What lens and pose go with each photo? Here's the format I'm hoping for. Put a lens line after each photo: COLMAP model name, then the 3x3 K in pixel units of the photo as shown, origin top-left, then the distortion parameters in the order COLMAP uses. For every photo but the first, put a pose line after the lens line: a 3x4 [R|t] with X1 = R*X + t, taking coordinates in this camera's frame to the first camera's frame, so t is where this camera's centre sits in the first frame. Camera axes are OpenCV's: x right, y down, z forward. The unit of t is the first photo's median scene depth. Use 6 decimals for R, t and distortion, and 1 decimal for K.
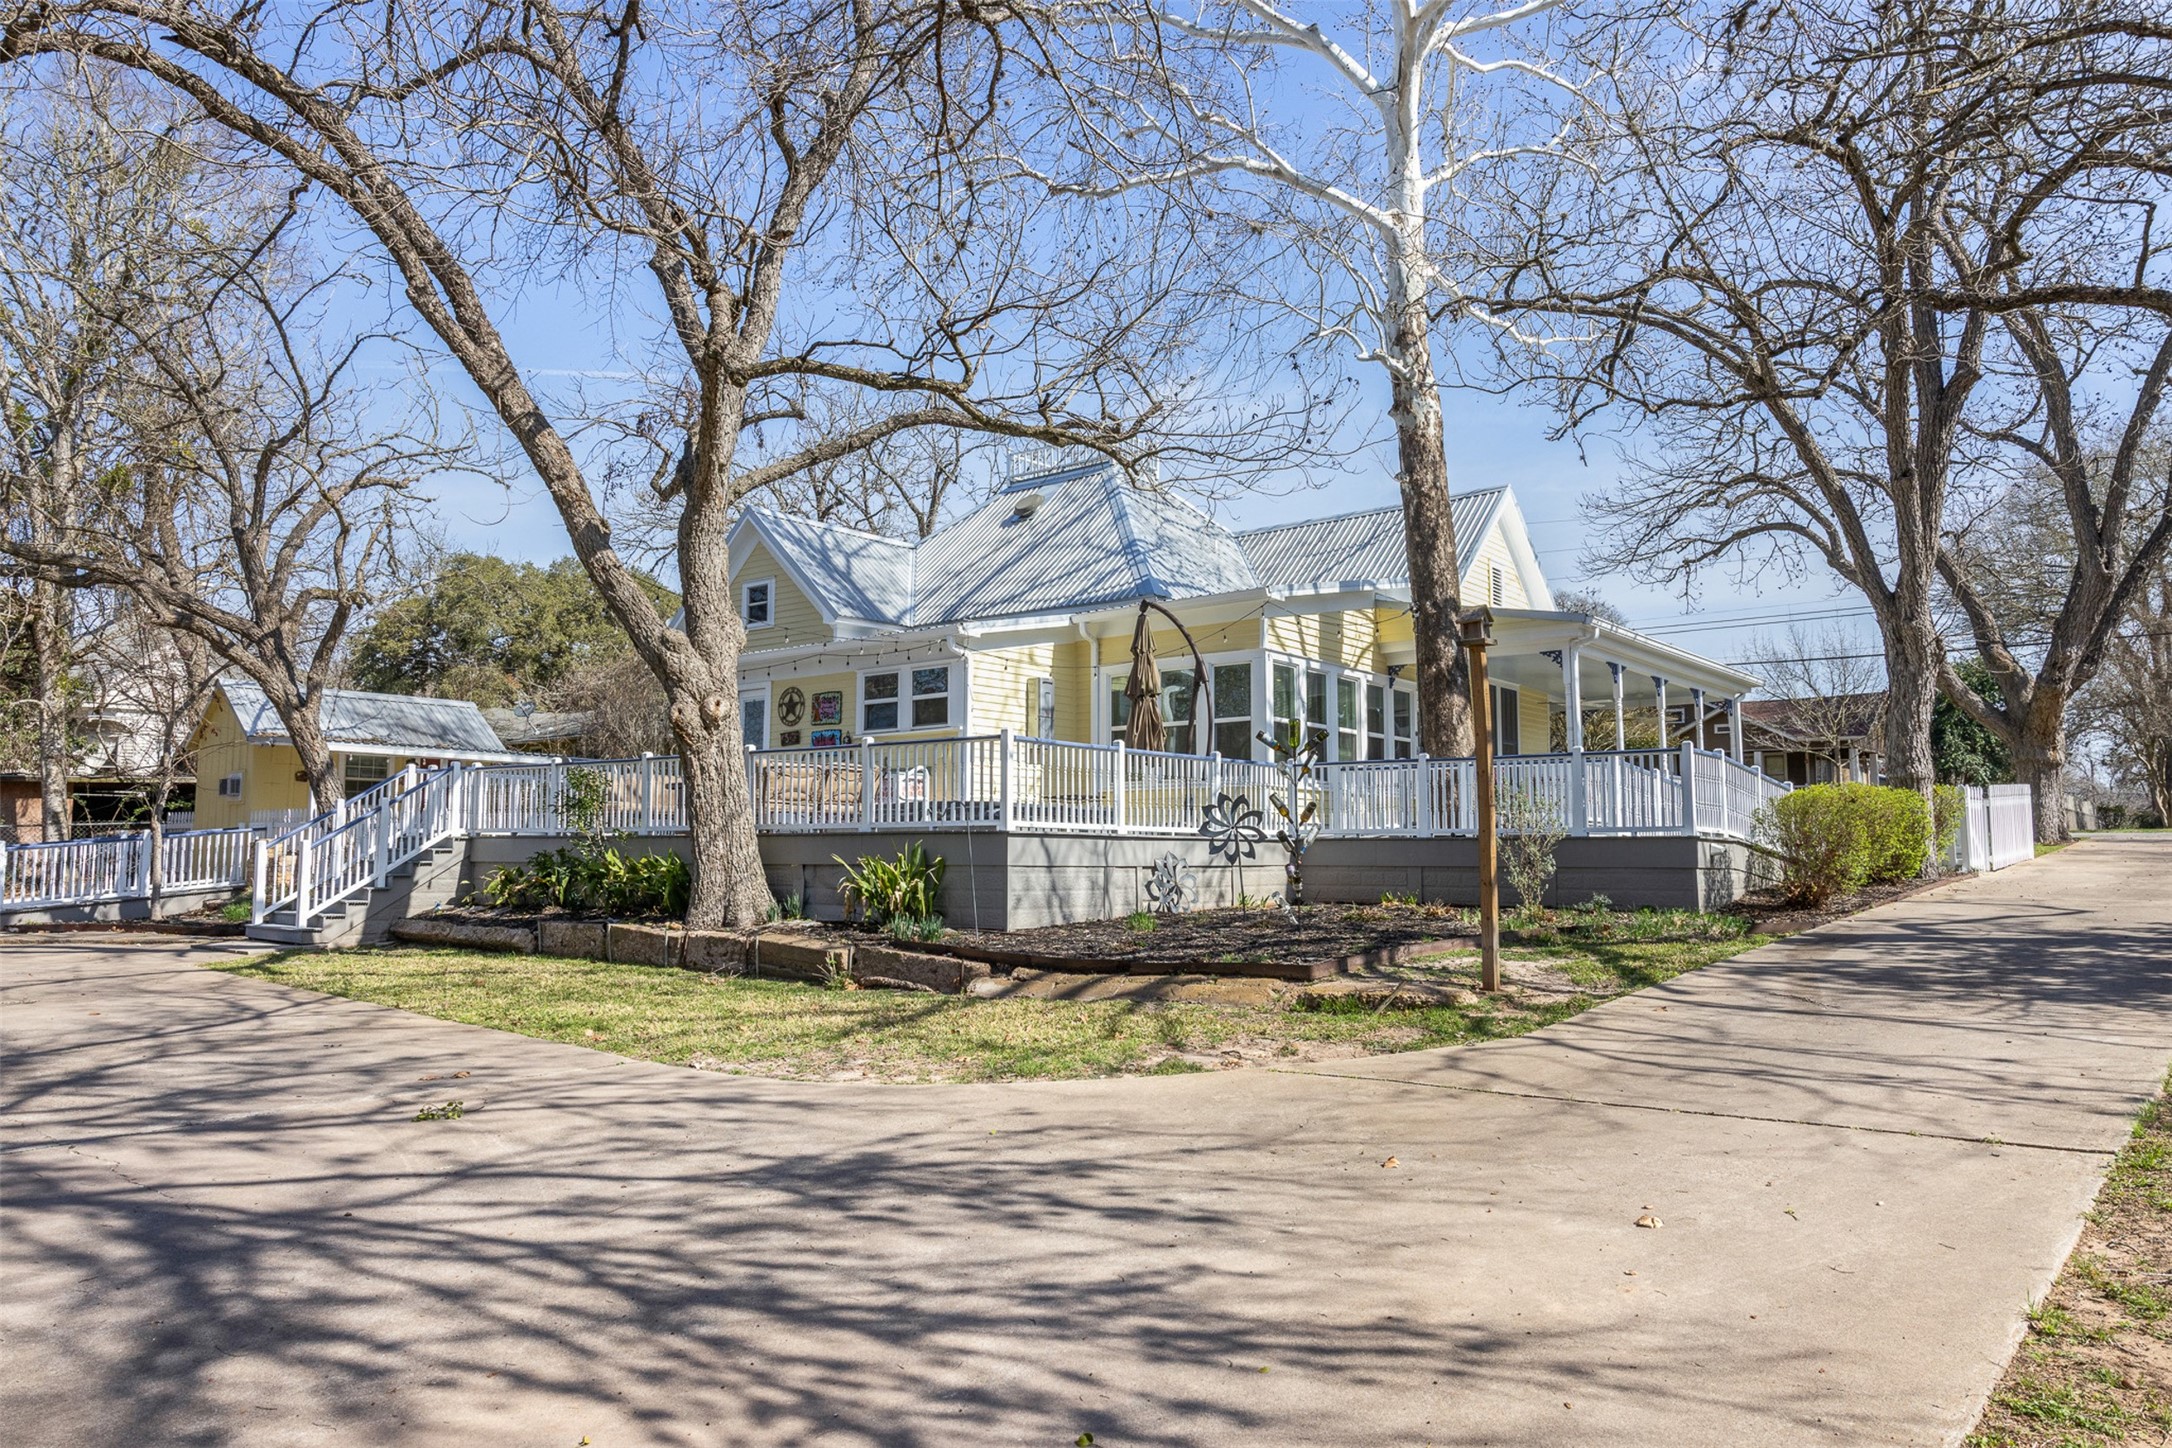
lens RADIAL K [[1439.2, 0, 1091.4], [0, 1439.2, 716.2], [0, 0, 1]] dist [-0.006074, 0.004547]
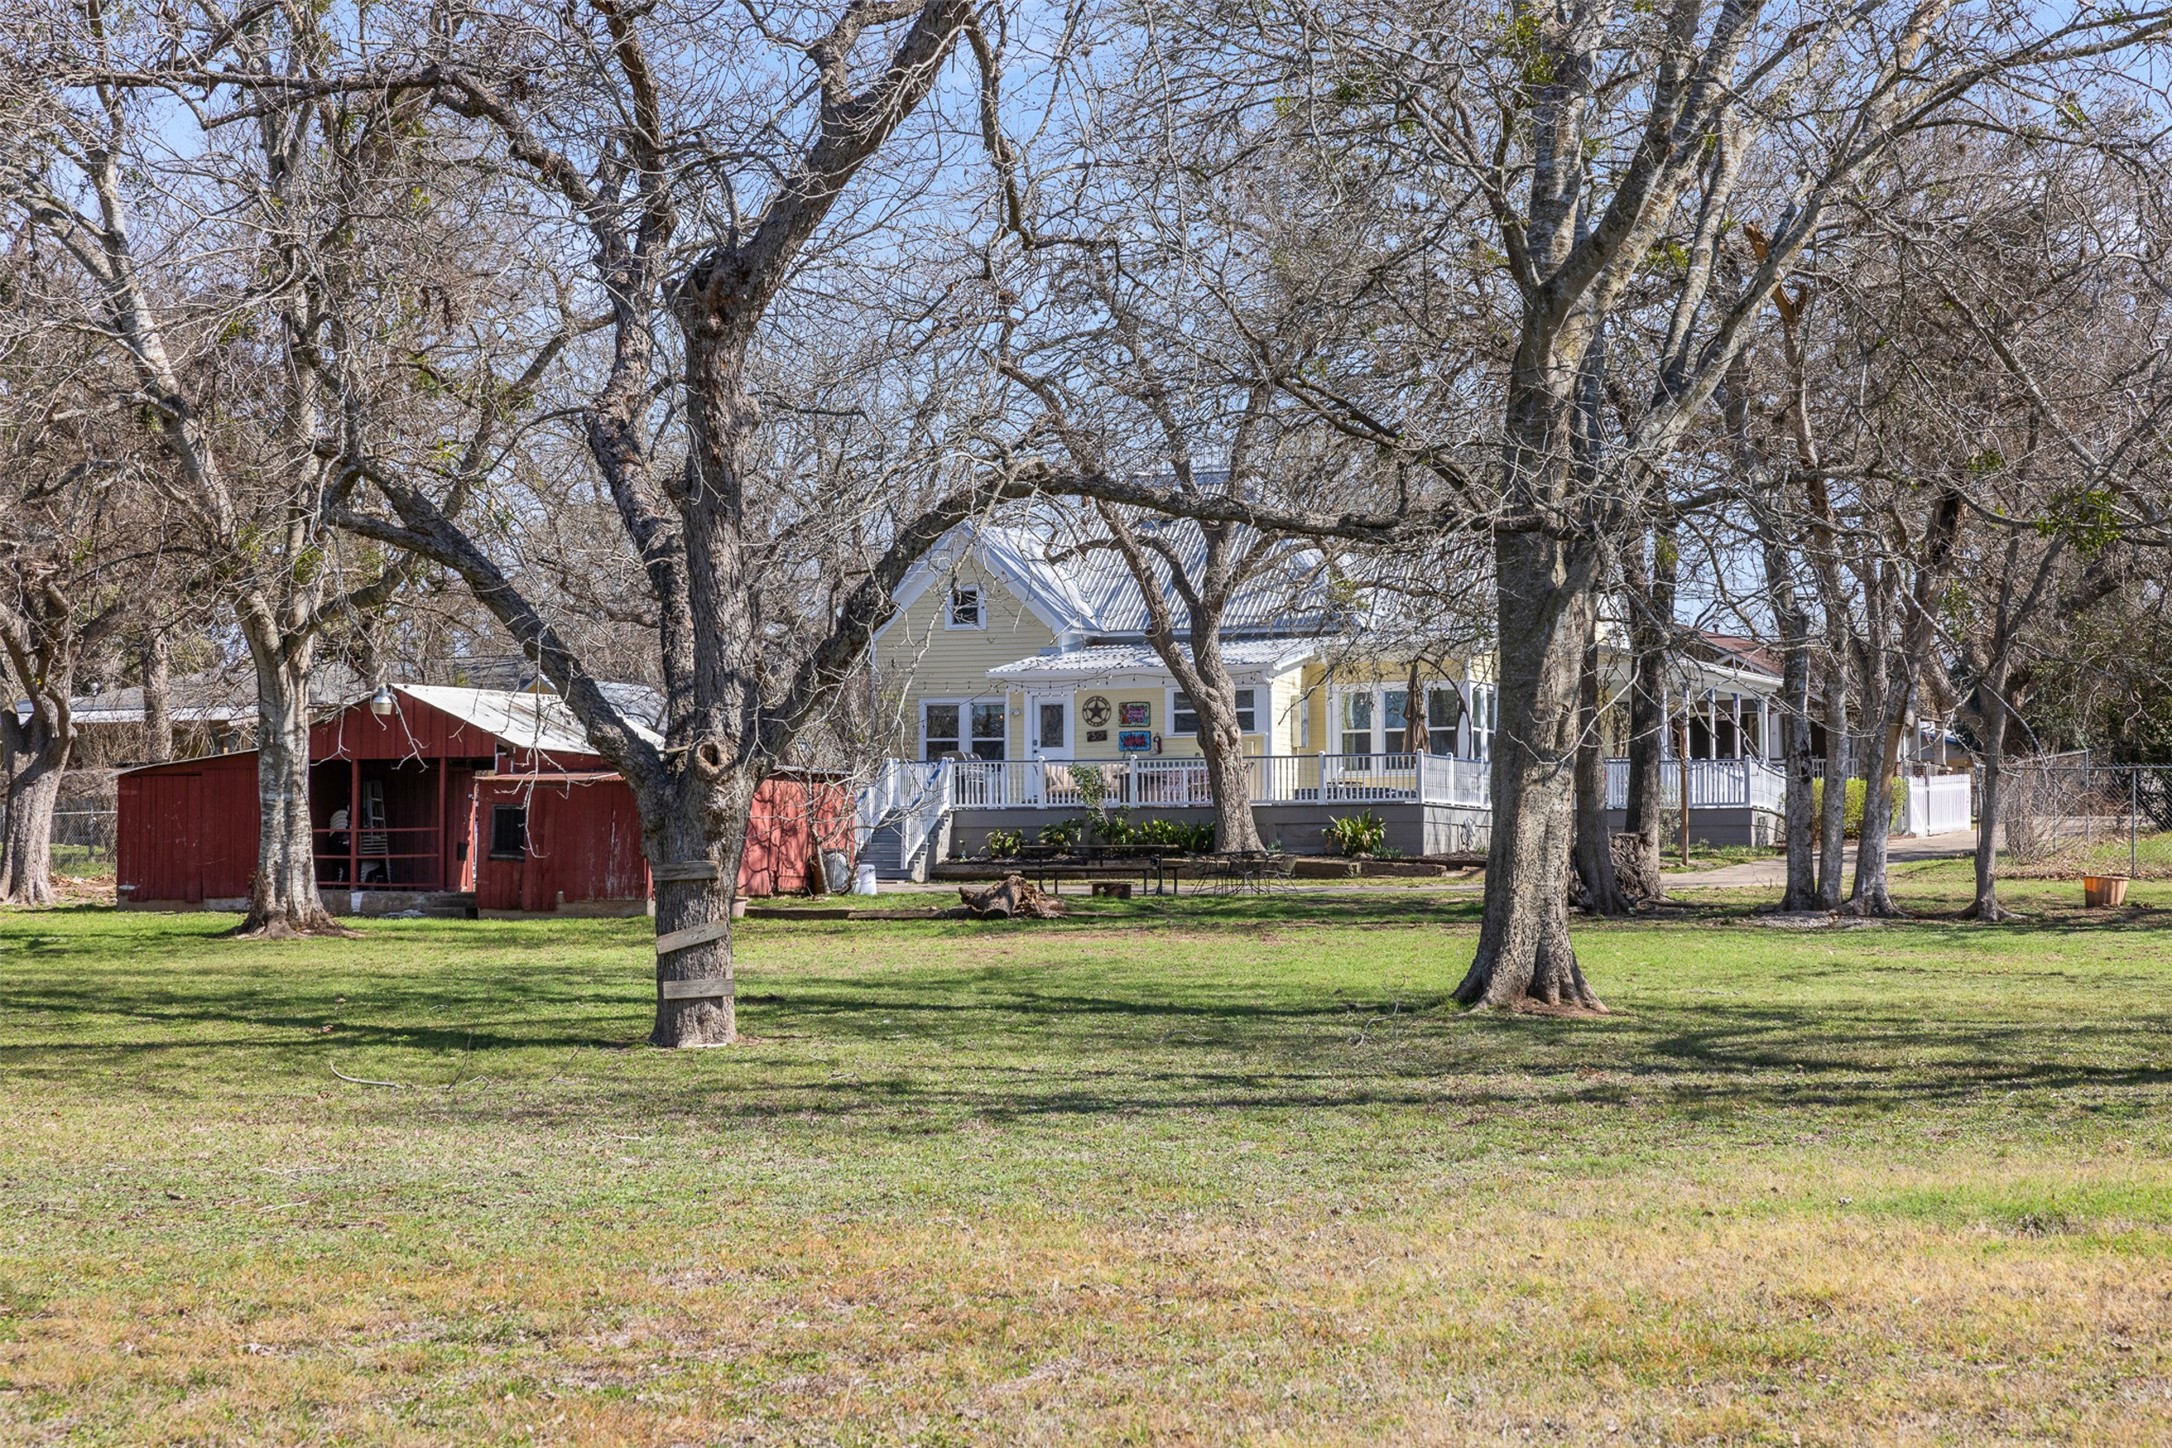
lens RADIAL K [[4187.4, 0, 1086.0], [0, 4187.4, 724.0], [0, 0, 1]] dist [0.010954, -0.014409]
pose [[0.963162, 0.006791, 0.268837, -1.598442], [-0.020553, 0.998616, 0.048407, -0.230485], [-0.268136, -0.052149, 0.961969, -3.403937]]
